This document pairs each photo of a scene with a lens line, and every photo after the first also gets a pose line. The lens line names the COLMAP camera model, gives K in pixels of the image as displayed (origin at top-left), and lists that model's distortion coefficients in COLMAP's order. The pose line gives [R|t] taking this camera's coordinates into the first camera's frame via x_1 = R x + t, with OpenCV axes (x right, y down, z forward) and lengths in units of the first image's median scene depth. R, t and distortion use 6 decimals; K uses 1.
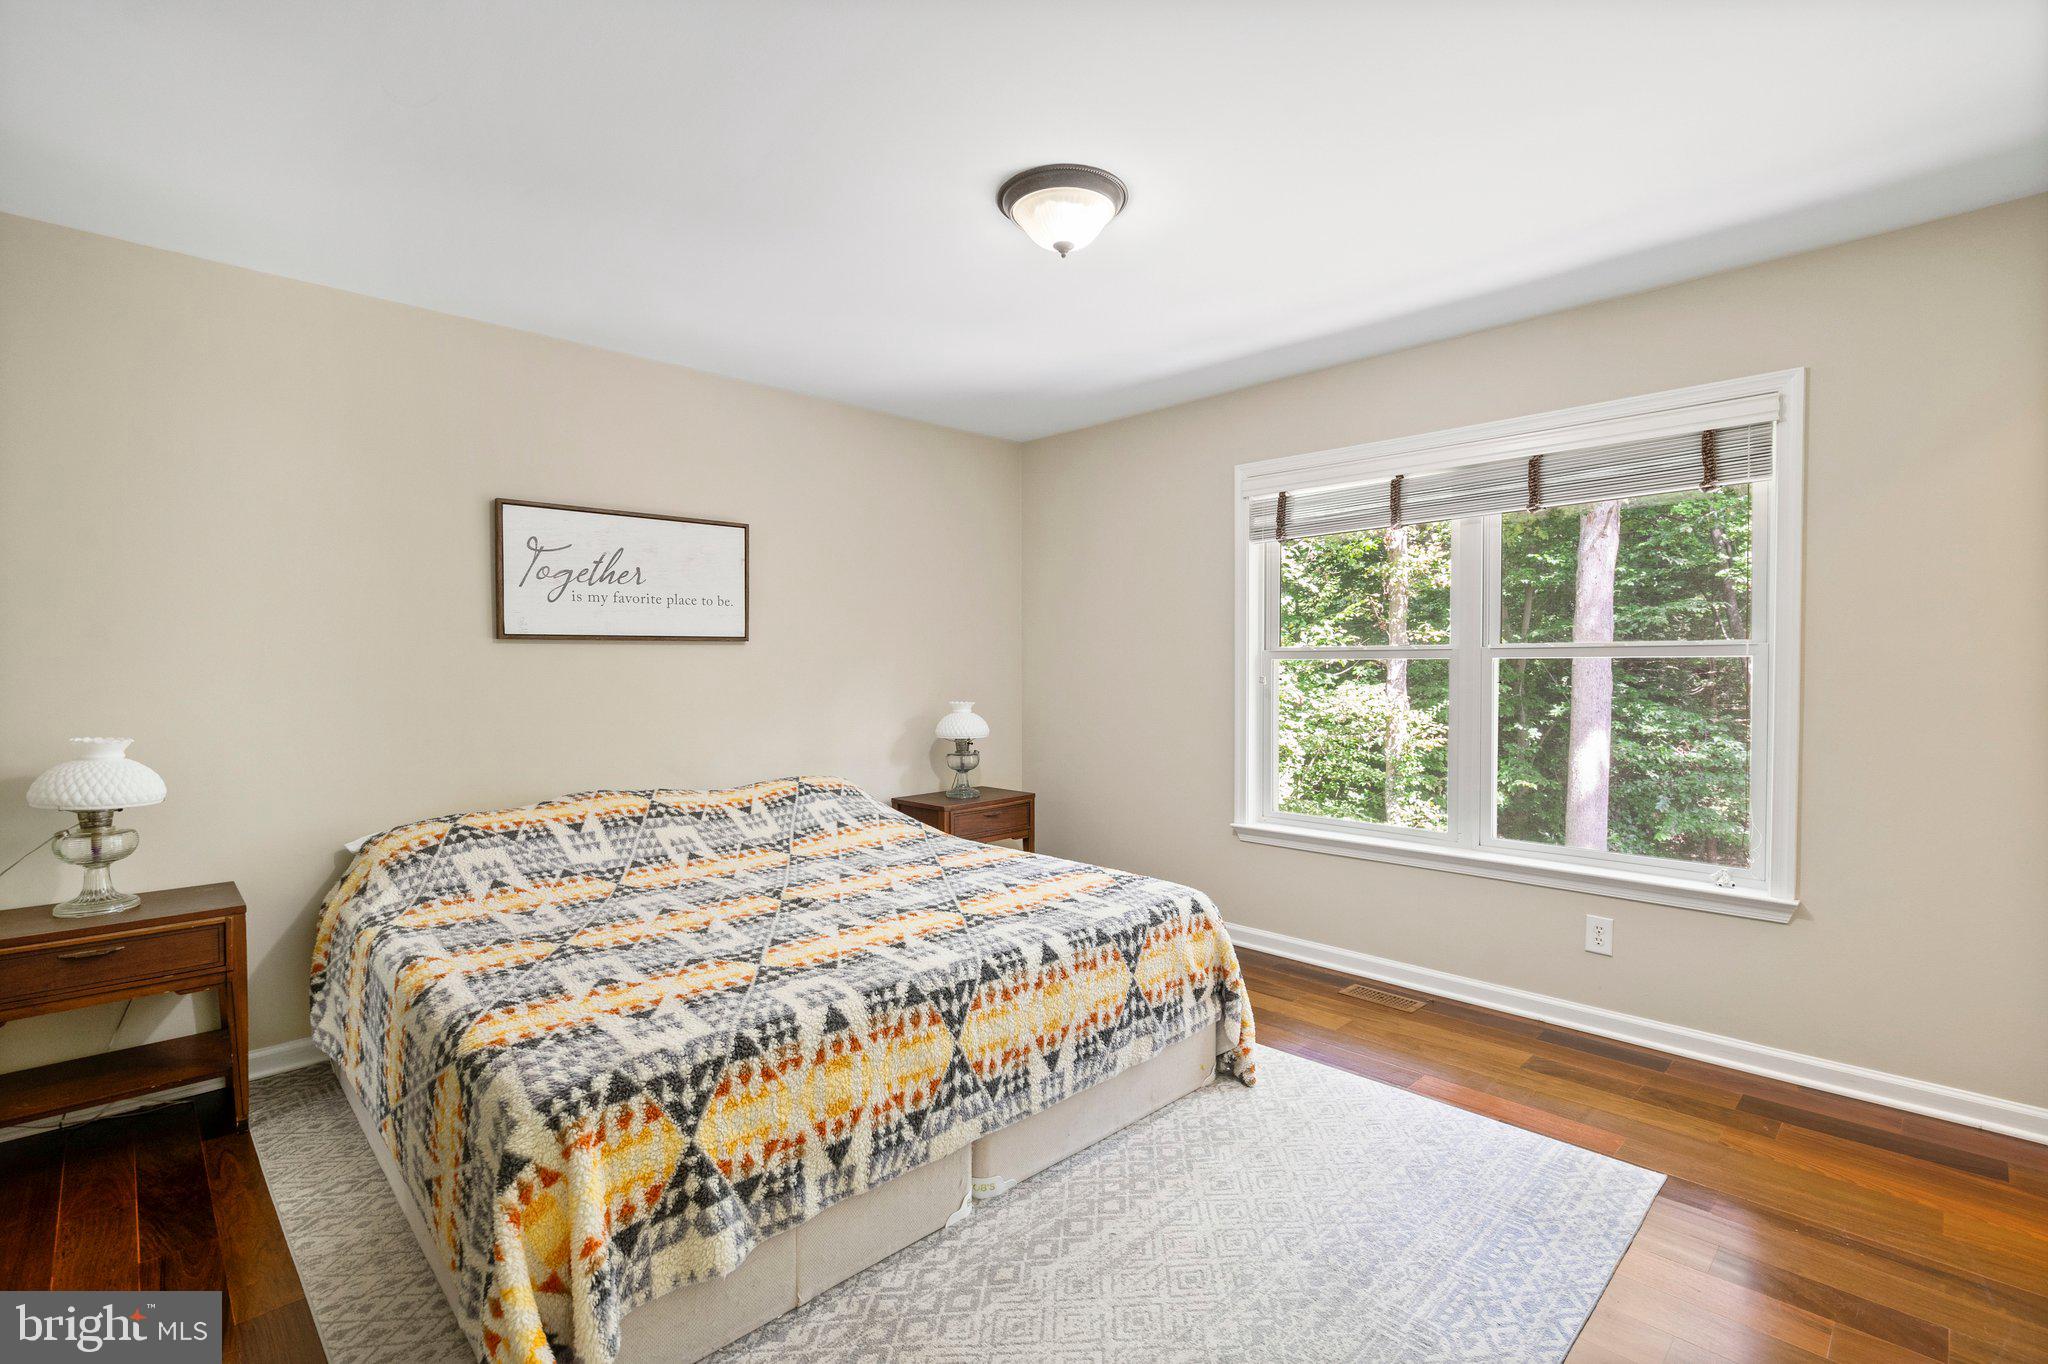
lens RADIAL K [[930.3, 0, 1024.7], [0, 930.3, 688.6], [0, 0, 1]] dist [-0.008802, 0.001582]
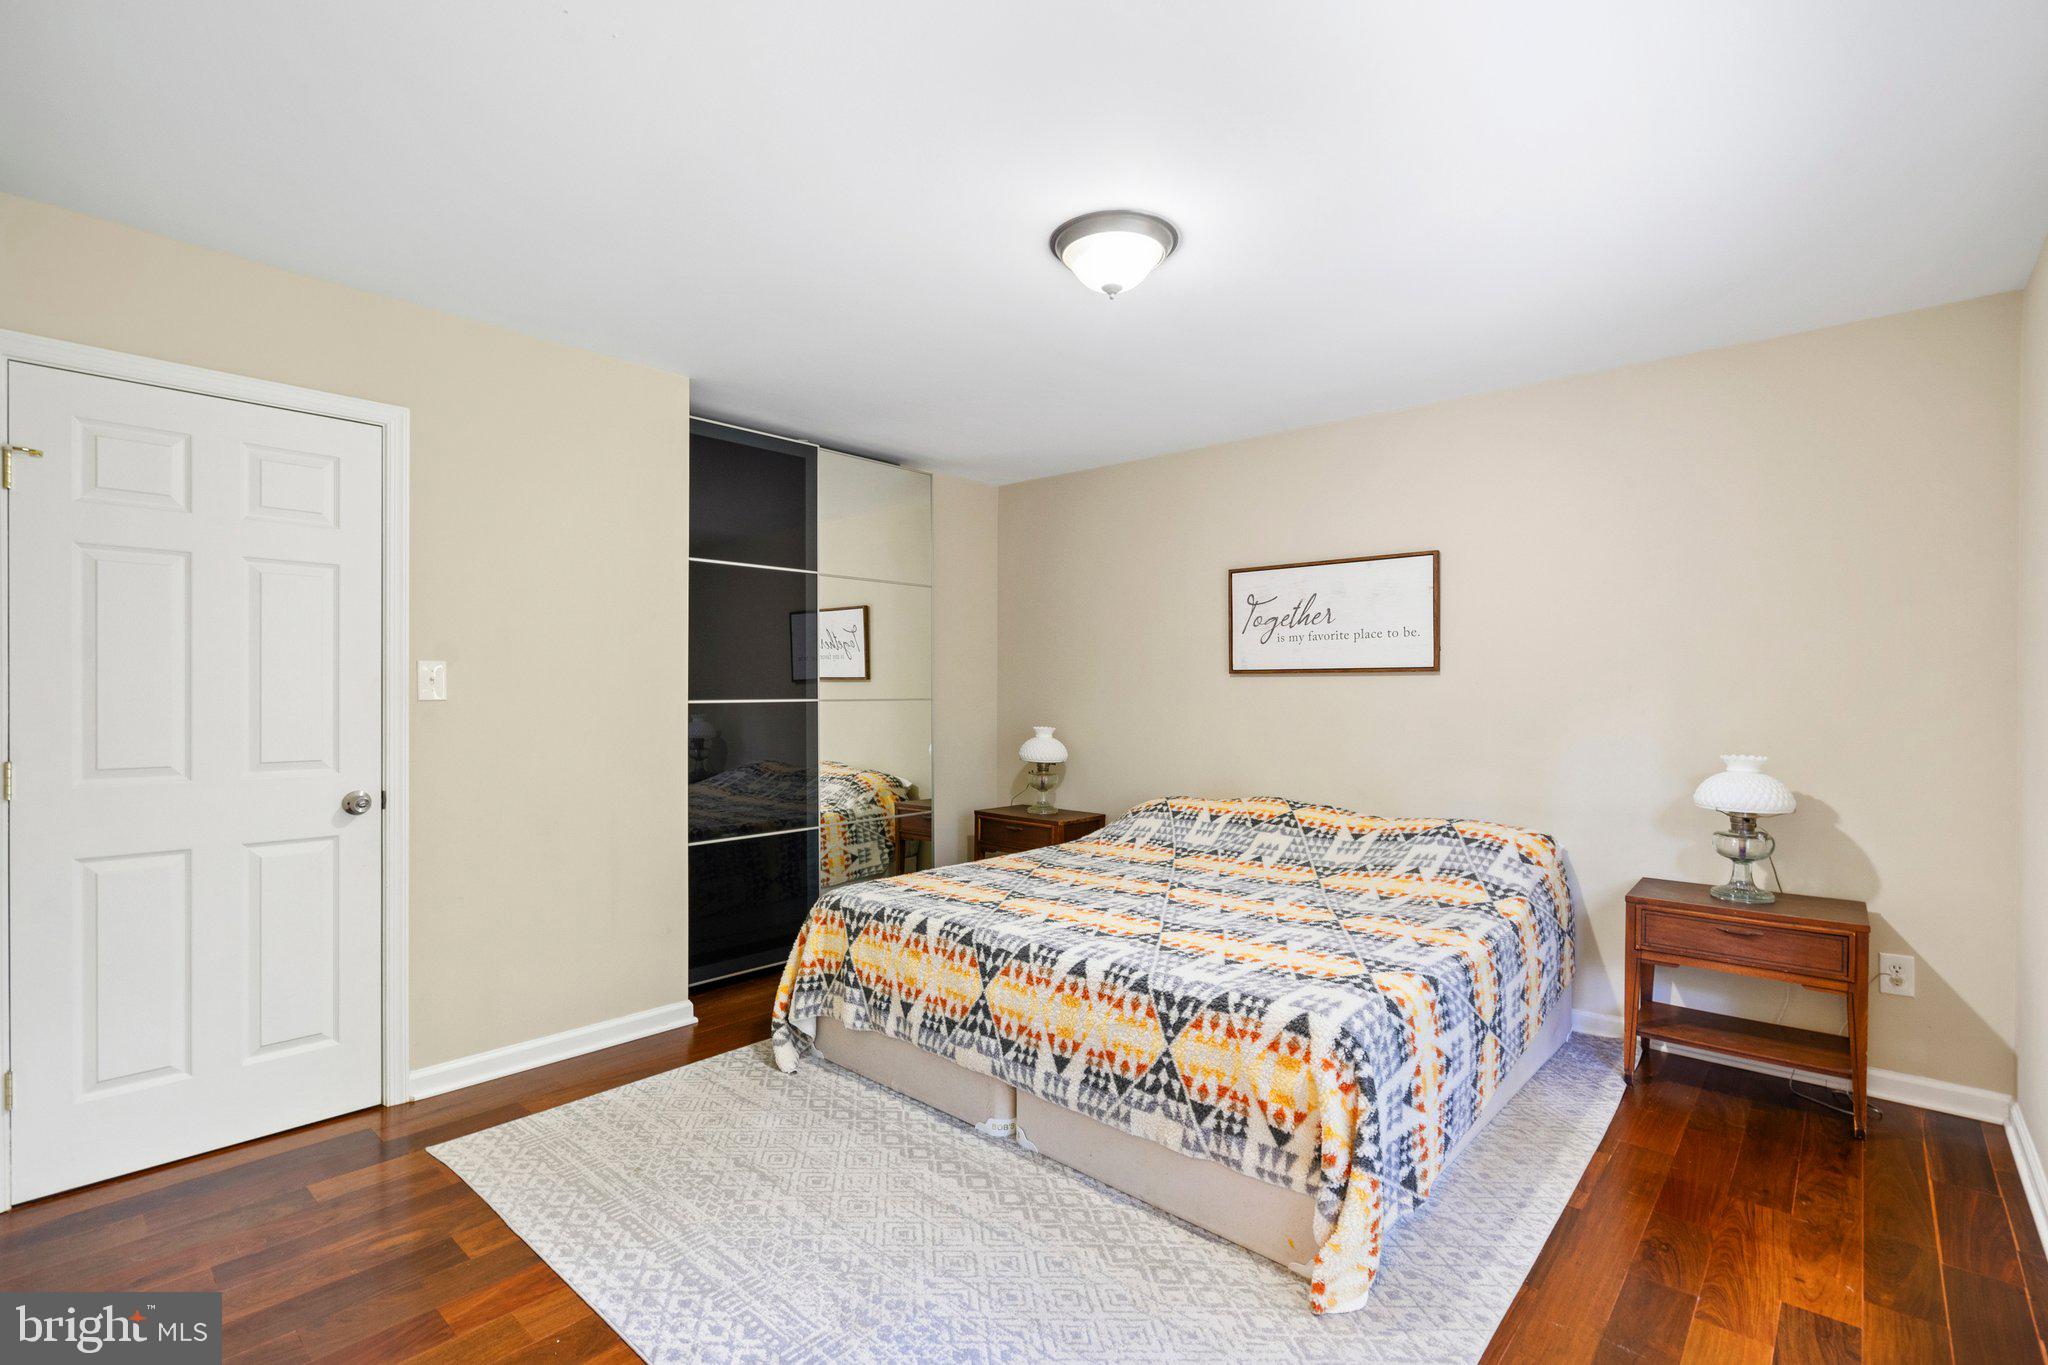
lens RADIAL K [[930.3, 0, 1014.4], [0, 930.3, 686.3], [0, 0, 1]] dist [-0.008802, 0.001582]
pose [[0.069712, 0.006089, -0.997549, 1.100501], [-0.034348, 0.999403, 0.003700, -0.041296], [0.996976, 0.034006, 0.069880, 0.852803]]
